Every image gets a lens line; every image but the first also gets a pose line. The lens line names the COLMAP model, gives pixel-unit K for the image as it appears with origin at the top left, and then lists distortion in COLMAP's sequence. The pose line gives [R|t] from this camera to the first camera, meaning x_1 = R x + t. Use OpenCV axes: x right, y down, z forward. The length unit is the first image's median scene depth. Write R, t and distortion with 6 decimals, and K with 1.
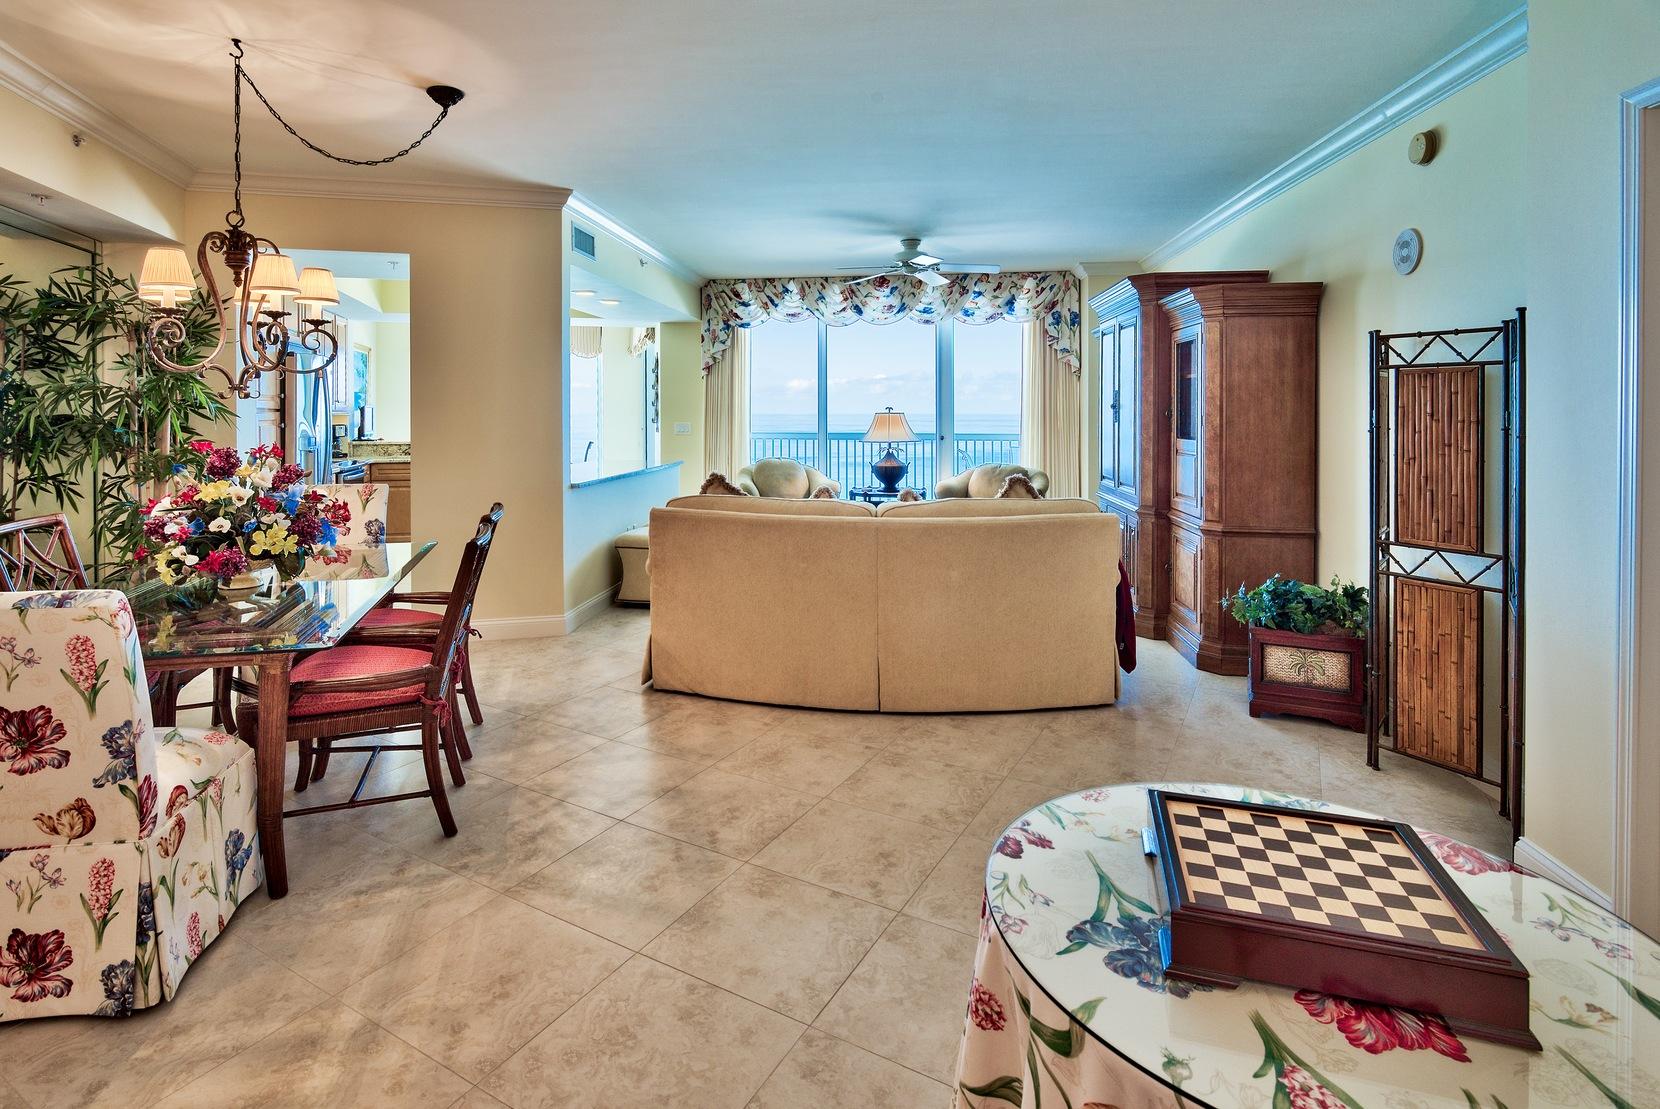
lens RADIAL K [[822.9, 0, 763.0], [0, 822.9, 416.1], [0, 0, 1]] dist [-0.001504, -0.000510]
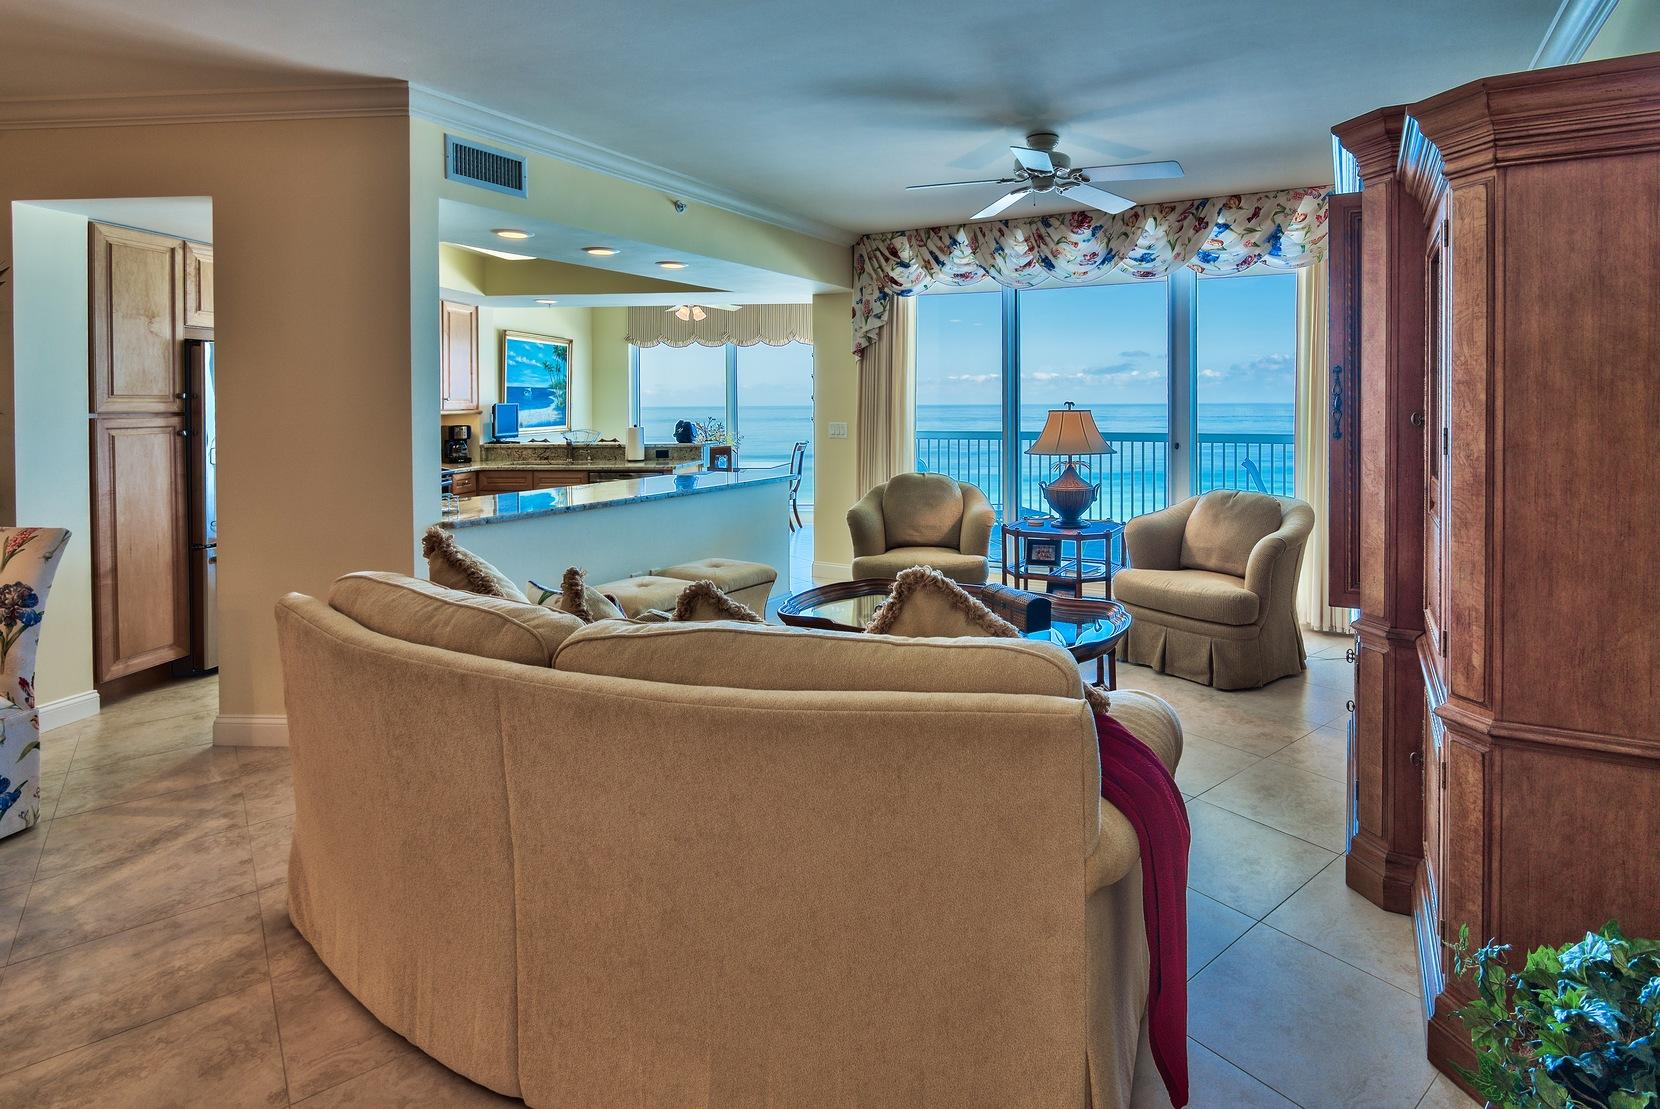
lens RADIAL K [[822.9, 0, 934.8], [0, 822.9, 415.5], [0, 0, 1]] dist [-0.001504, -0.000510]
pose [[0.958303, -0.002321, -0.285744, 0.366236], [0.005388, 0.999936, 0.009947, -0.010763], [0.285703, -0.011072, 0.958254, 0.490580]]
